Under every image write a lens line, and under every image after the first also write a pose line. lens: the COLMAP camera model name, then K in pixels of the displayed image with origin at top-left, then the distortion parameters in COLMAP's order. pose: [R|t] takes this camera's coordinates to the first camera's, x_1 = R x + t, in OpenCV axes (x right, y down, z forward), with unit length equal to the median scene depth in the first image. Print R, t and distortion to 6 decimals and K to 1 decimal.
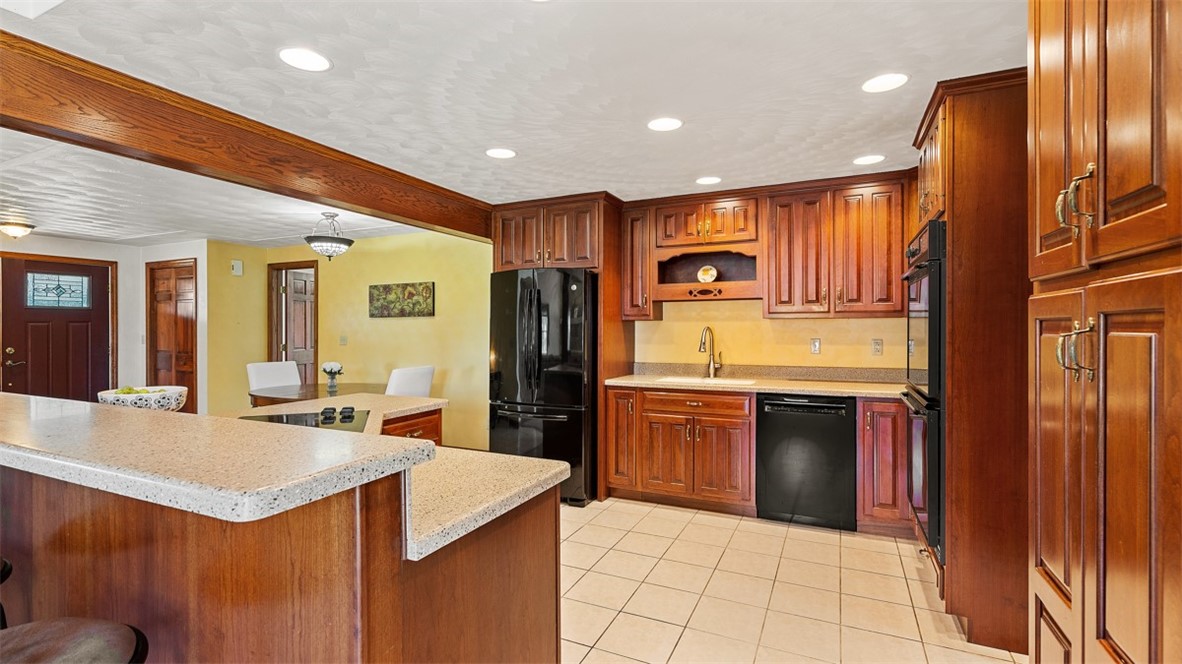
lens RADIAL K [[536.8, 0, 593.0], [0, 536.8, 326.9], [0, 0, 1]] dist [-0.004494, 0.001354]
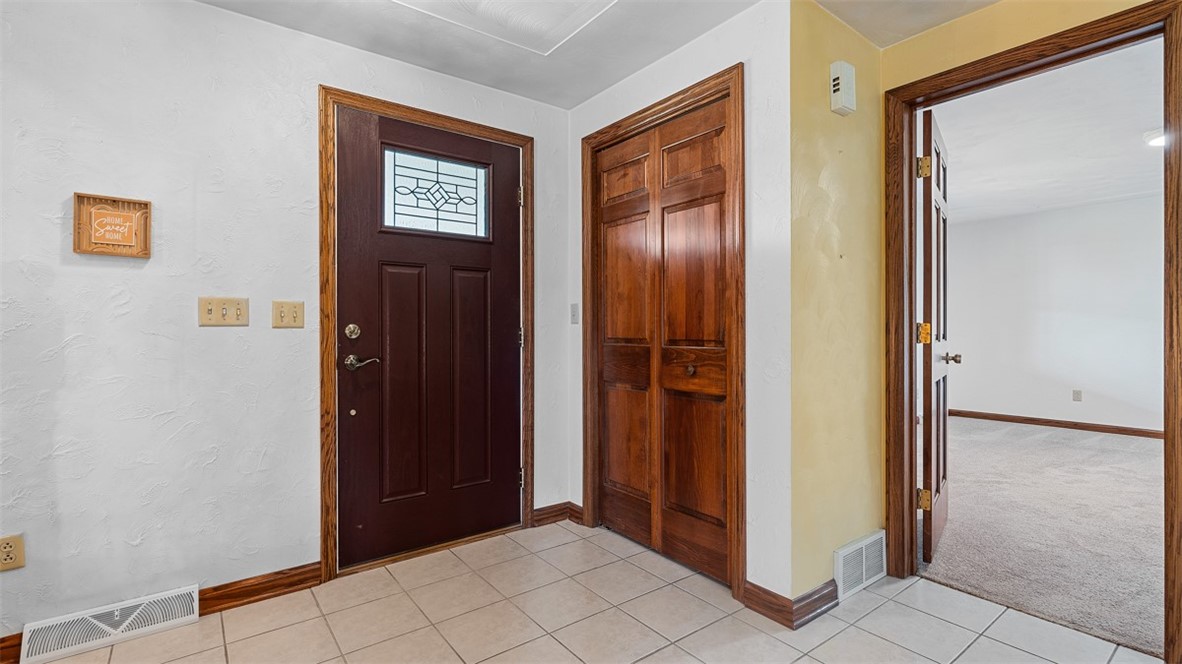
lens RADIAL K [[536.8, 0, 583.6], [0, 536.8, 327.7], [0, 0, 1]] dist [-0.004494, 0.001354]
pose [[0.886852, -0.003445, -0.462041, -0.990198], [0.002076, 0.999992, -0.003471, 0.058418], [0.462050, 0.002119, 0.886852, 0.956673]]
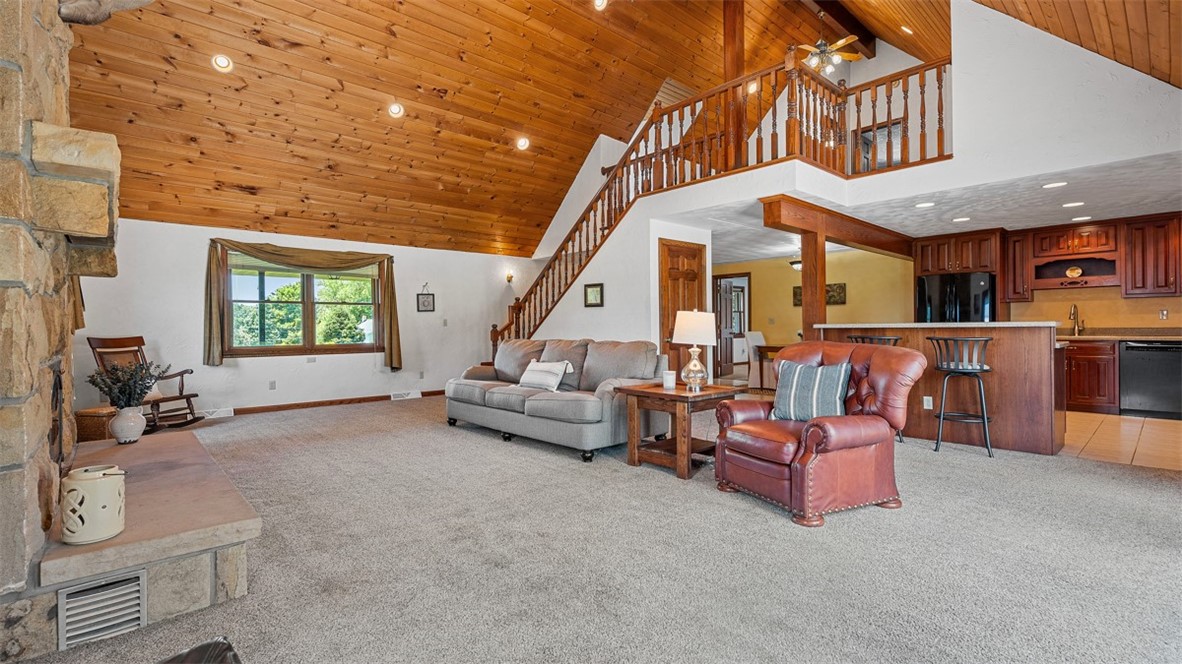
lens RADIAL K [[536.8, 0, 581.3], [0, 536.8, 328.3], [0, 0, 1]] dist [-0.004494, 0.001354]
pose [[0.920177, -0.008191, -0.391418, -0.525768], [0.012435, 0.999888, 0.008310, 0.040316], [0.391306, -0.012514, 0.920176, -1.079509]]
